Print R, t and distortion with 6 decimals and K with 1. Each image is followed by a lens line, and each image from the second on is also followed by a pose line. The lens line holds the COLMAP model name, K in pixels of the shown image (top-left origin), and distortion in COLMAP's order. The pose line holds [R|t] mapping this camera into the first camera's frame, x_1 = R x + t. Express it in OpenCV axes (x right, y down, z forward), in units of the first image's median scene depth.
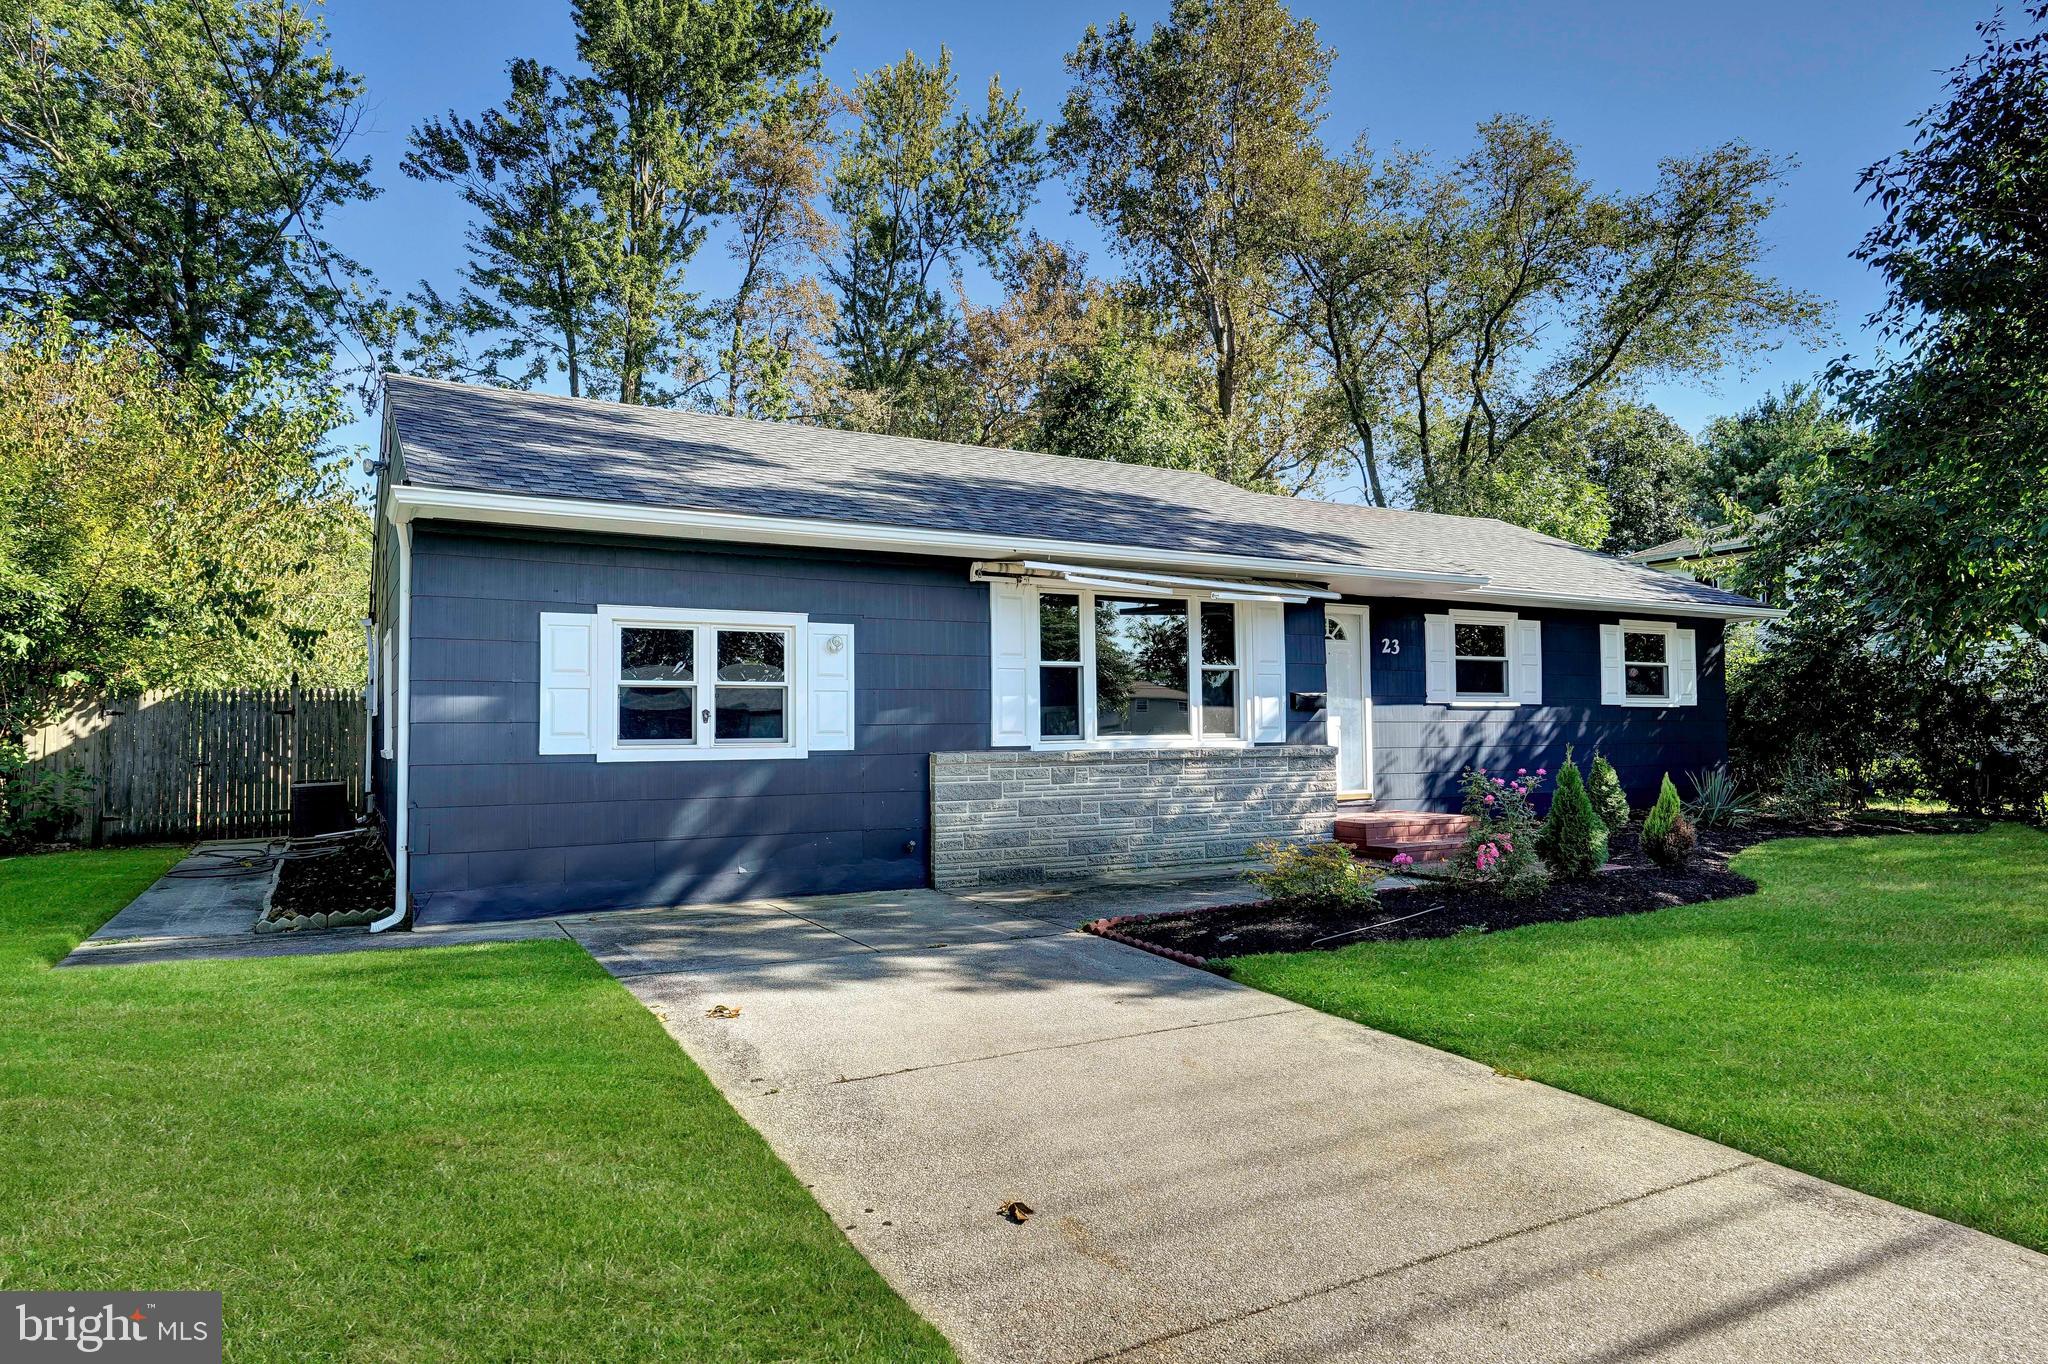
lens RADIAL K [[1231.4, 0, 1024.0], [0, 1231.4, 682.0], [0, 0, 1]] dist [0.002695, 0.001061]
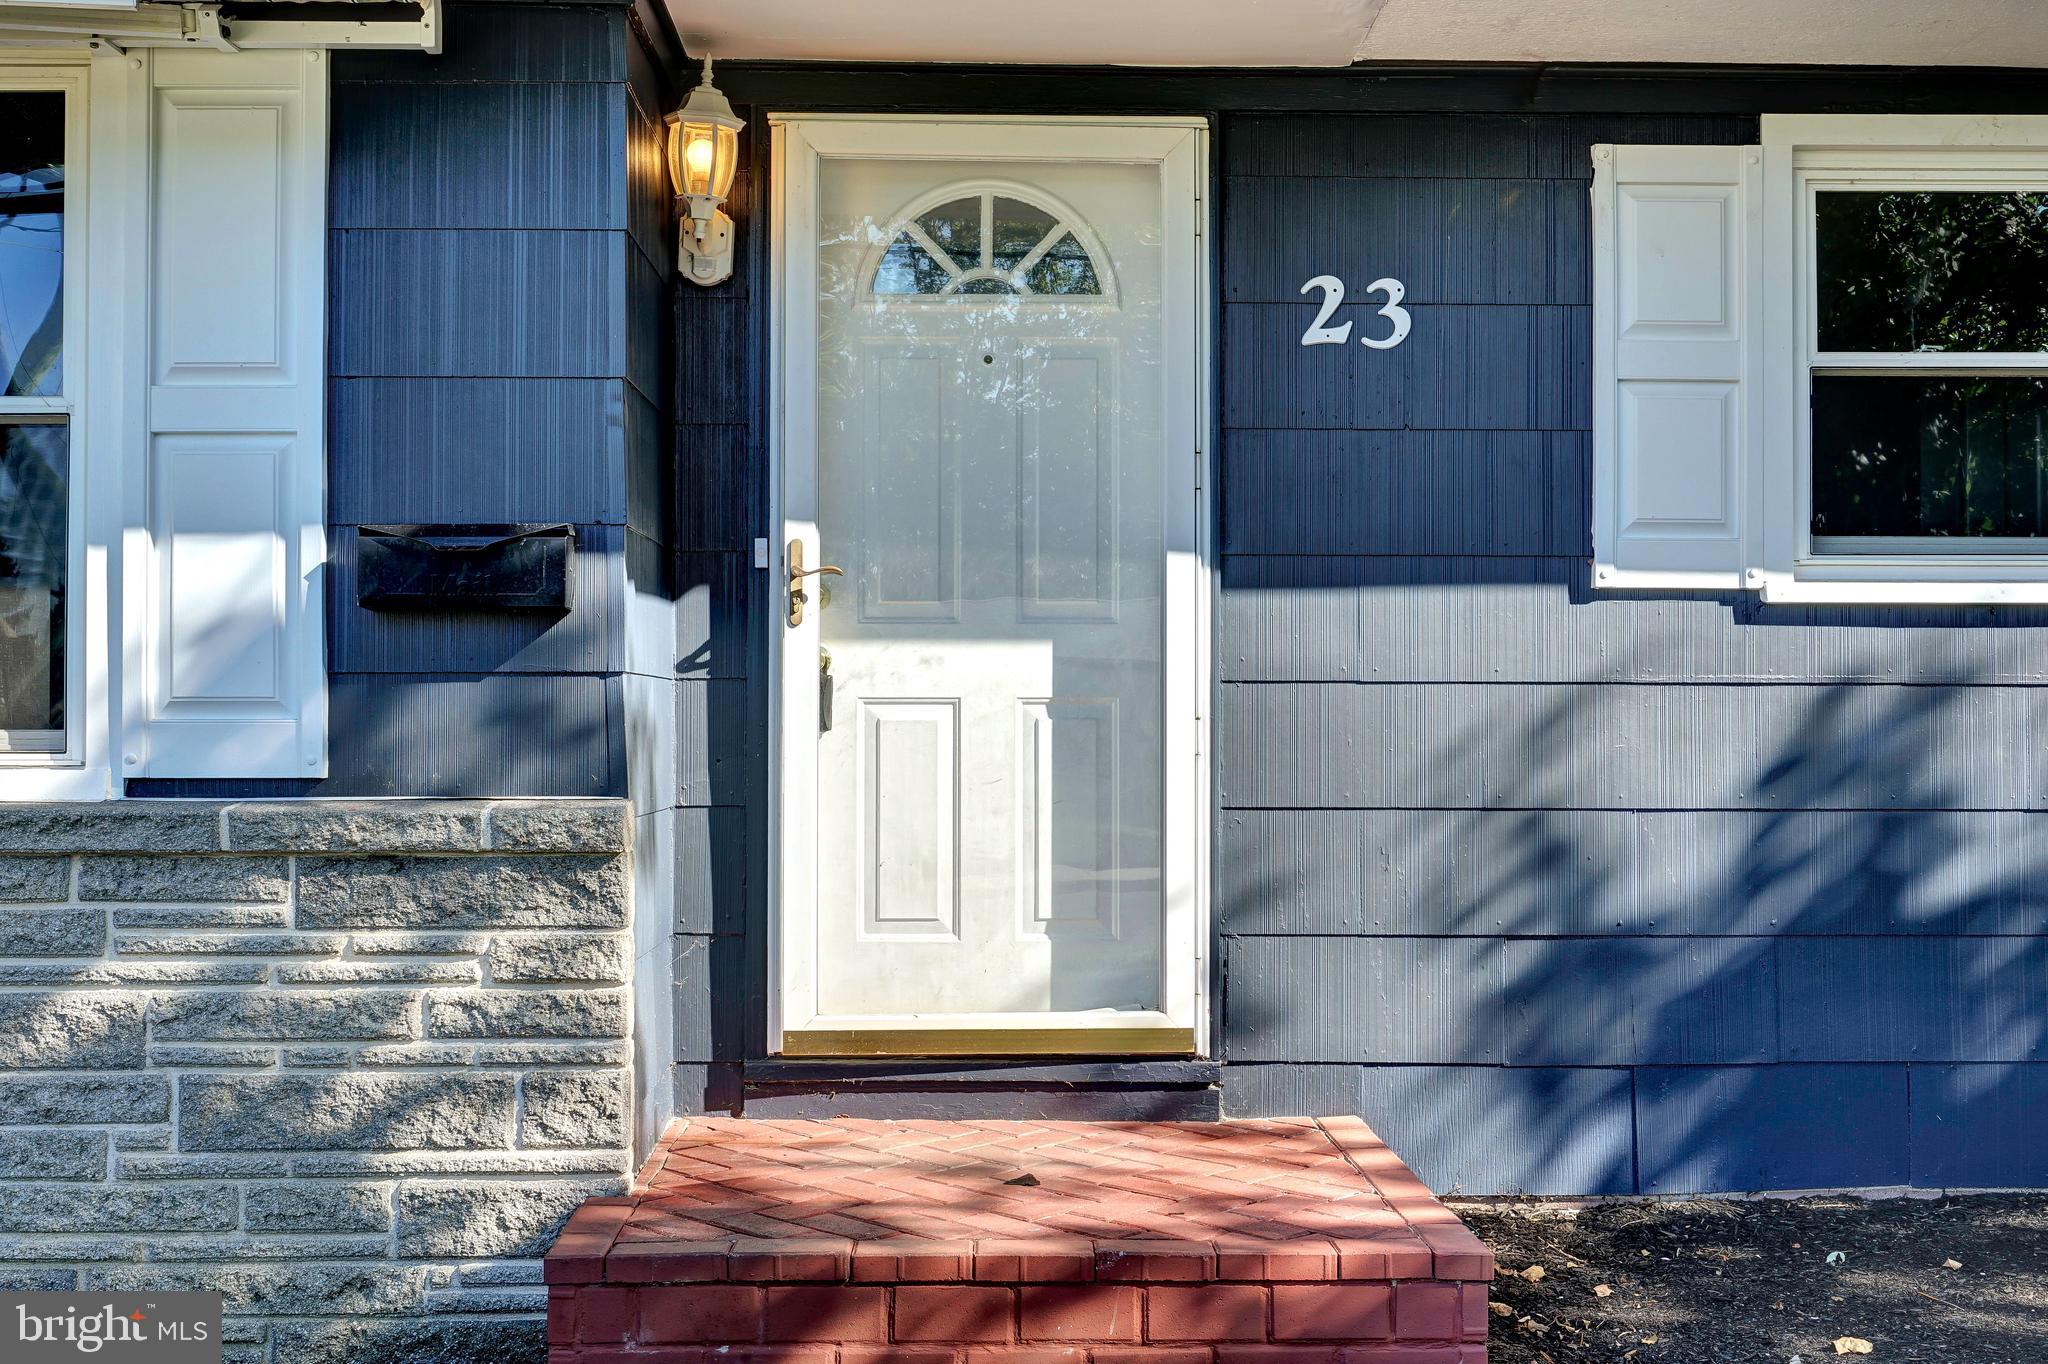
lens RADIAL K [[2046.5, 0, 1024.0], [0, 2046.5, 682.0], [0, 0, 1]] dist [0.008790, 0.010420]
pose [[0.879711, 0.001867, -0.475504, 0.474721], [0.011182, 0.999634, 0.024613, 0.026989], [0.475376, -0.026970, 0.879369, 0.777590]]
